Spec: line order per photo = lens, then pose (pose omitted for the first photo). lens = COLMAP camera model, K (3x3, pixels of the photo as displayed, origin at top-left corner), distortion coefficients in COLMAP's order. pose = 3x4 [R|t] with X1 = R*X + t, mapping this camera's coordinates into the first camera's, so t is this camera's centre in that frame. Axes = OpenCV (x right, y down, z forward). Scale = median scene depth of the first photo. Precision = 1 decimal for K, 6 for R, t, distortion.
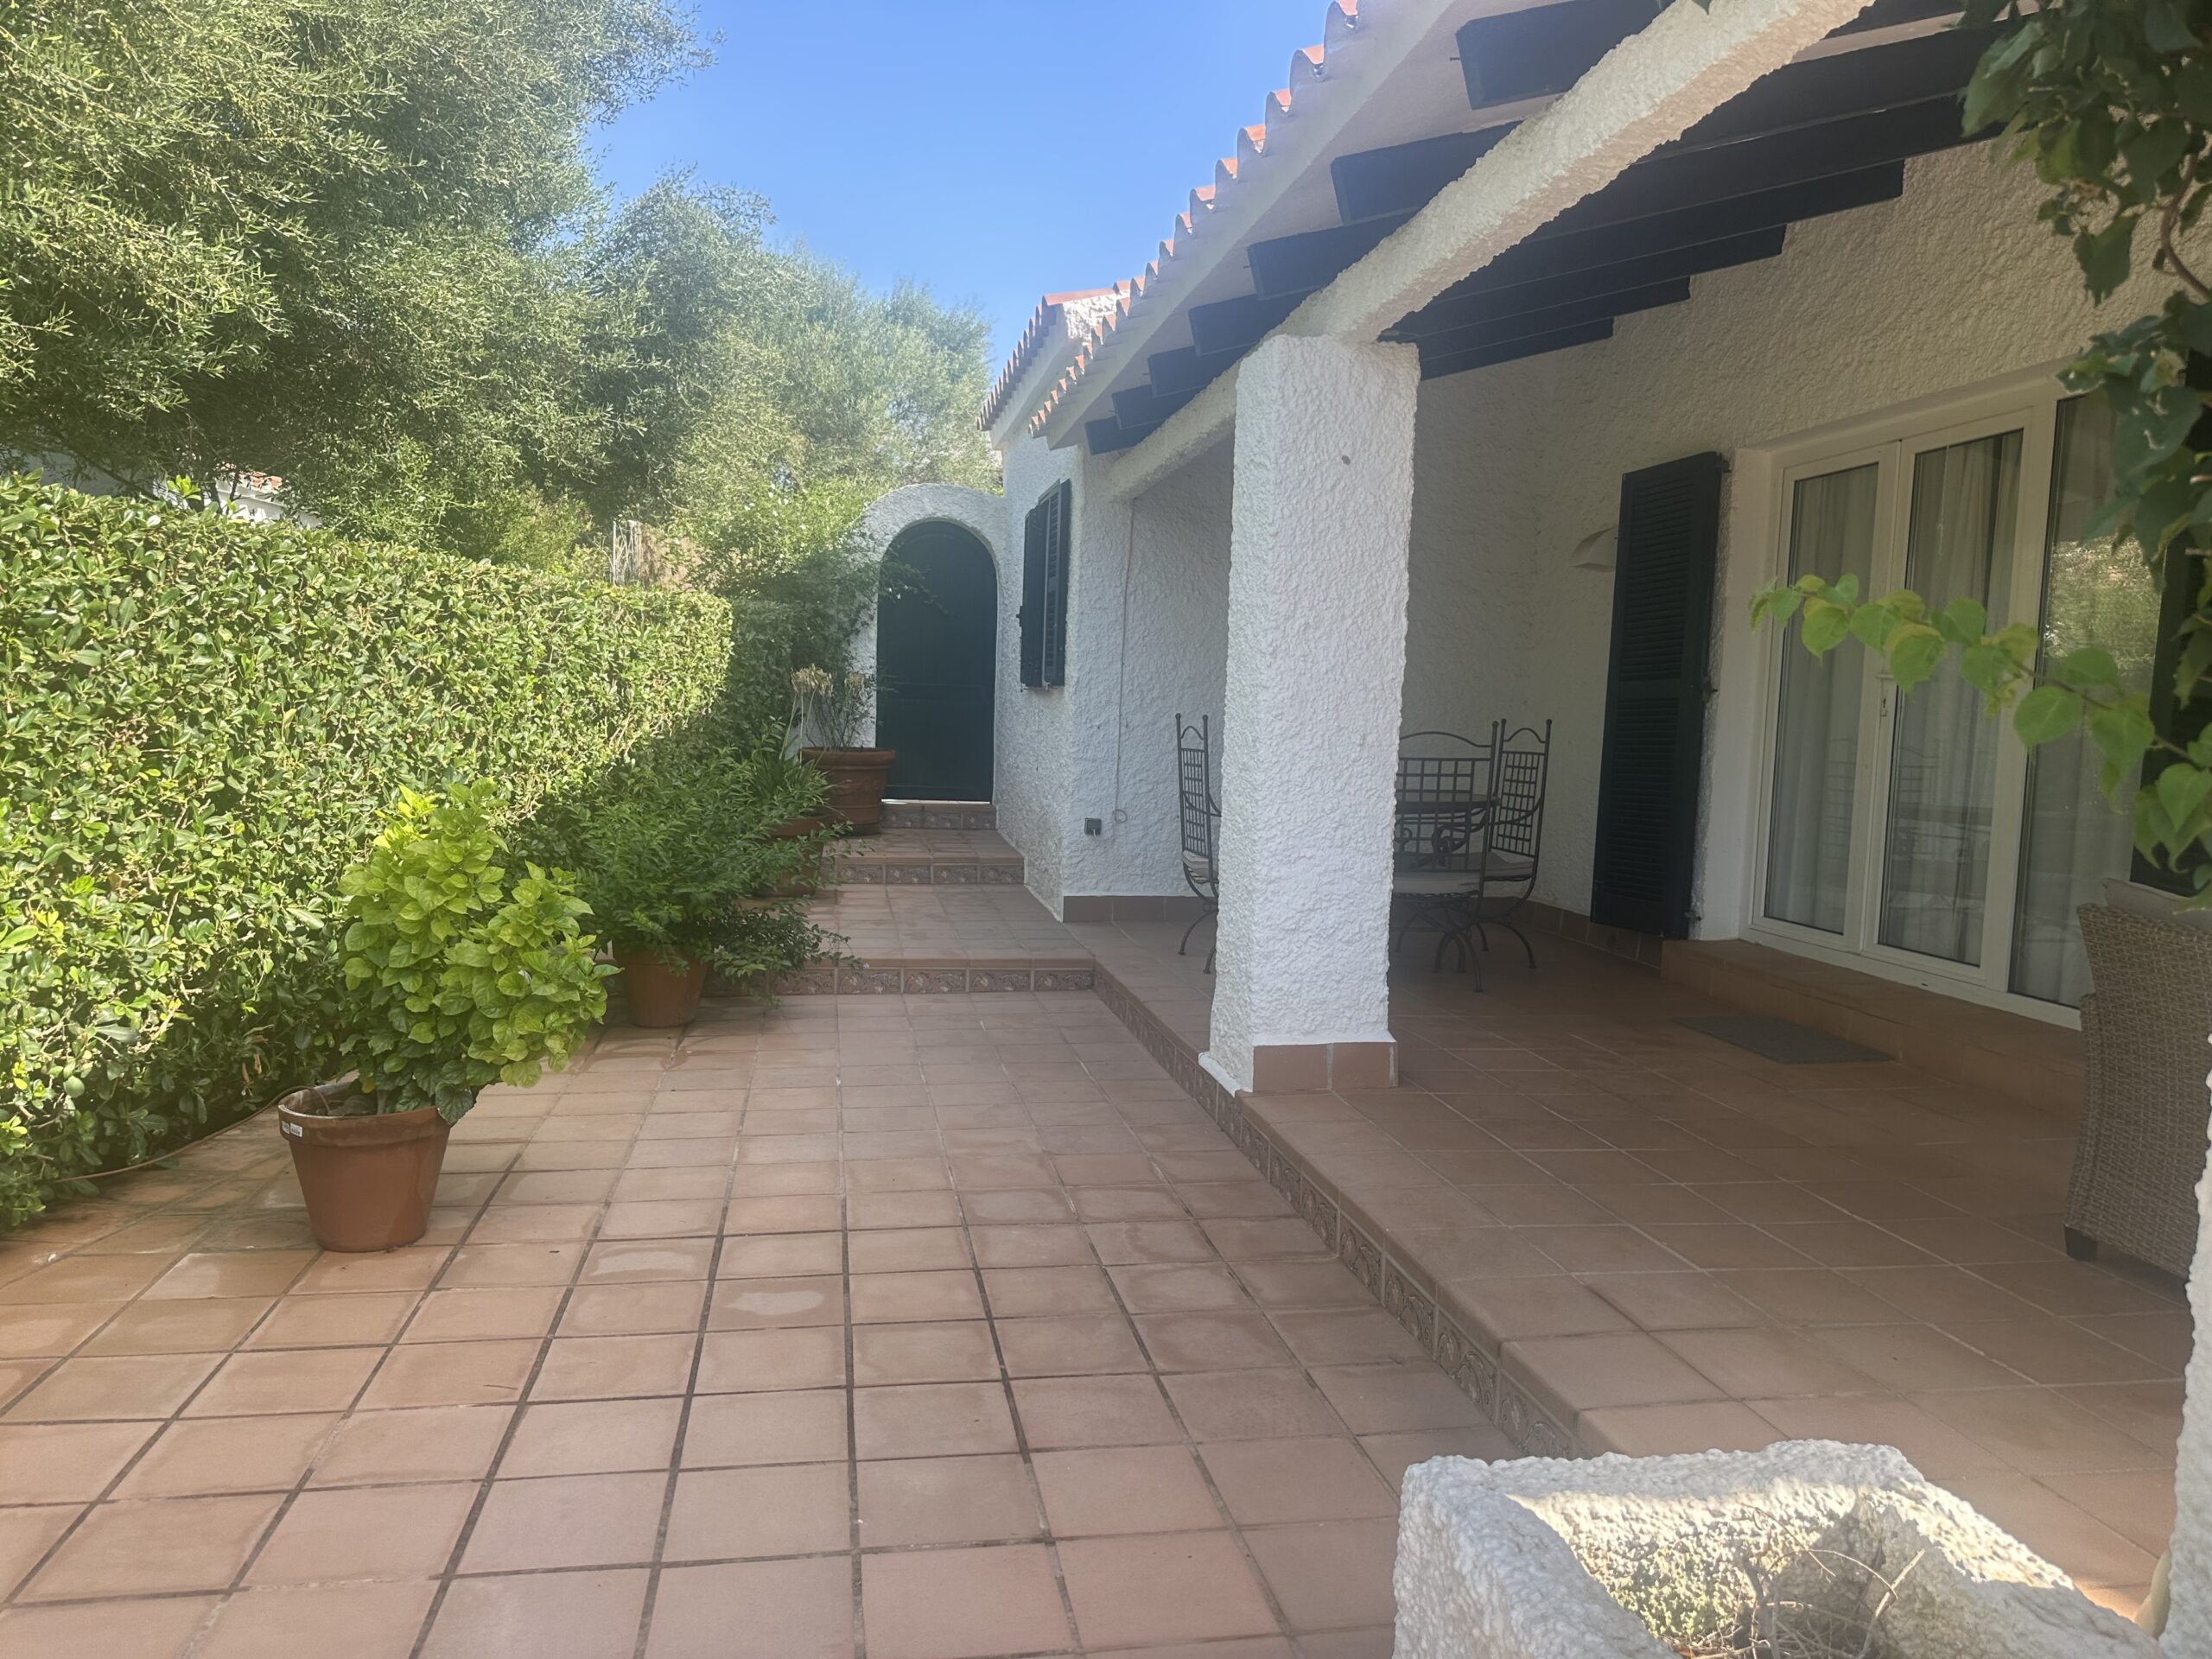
lens RADIAL K [[1576.9, 0, 1094.9], [0, 1576.9, 833.5], [0, 0, 1]] dist [0.076352, -0.080349]
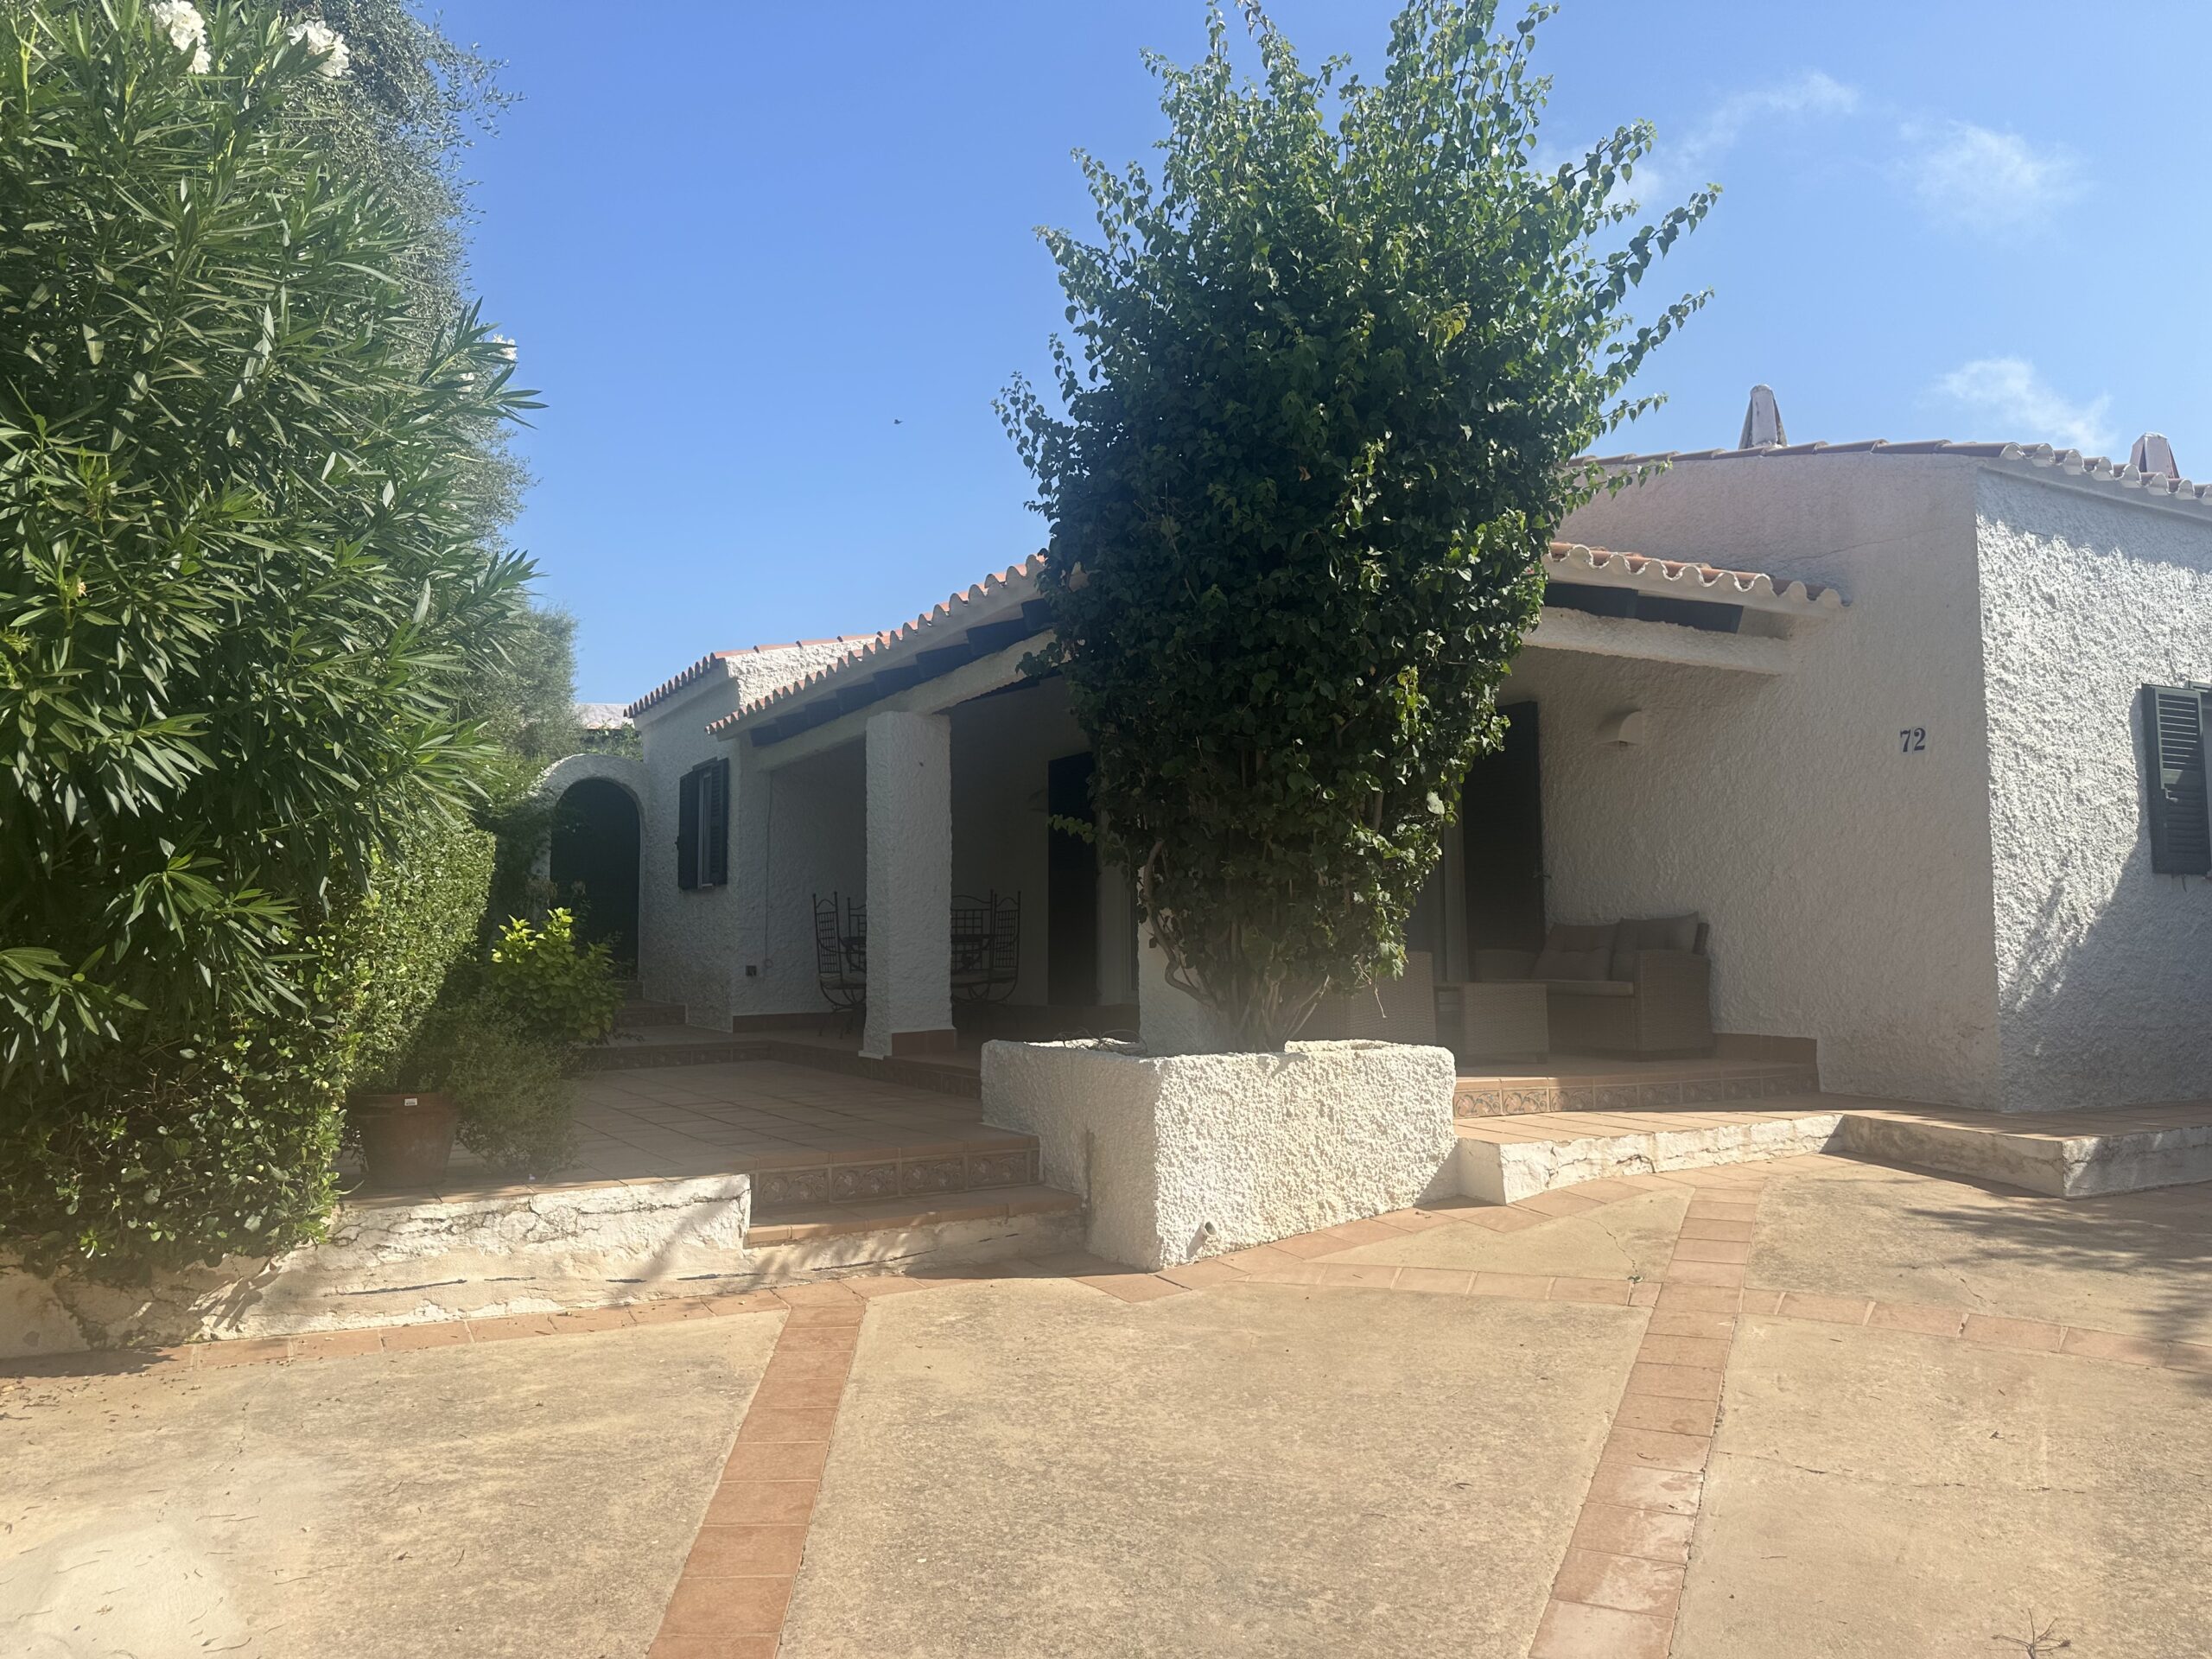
lens RADIAL K [[1576.9, 0, 1104.7], [0, 1576.9, 830.3], [0, 0, 1]] dist [0.076352, -0.080349]
pose [[0.947627, -0.015498, 0.319002, -0.210748], [0.063258, 0.988142, -0.139909, 0.126258], [-0.313051, 0.152761, 0.937370, -0.784305]]
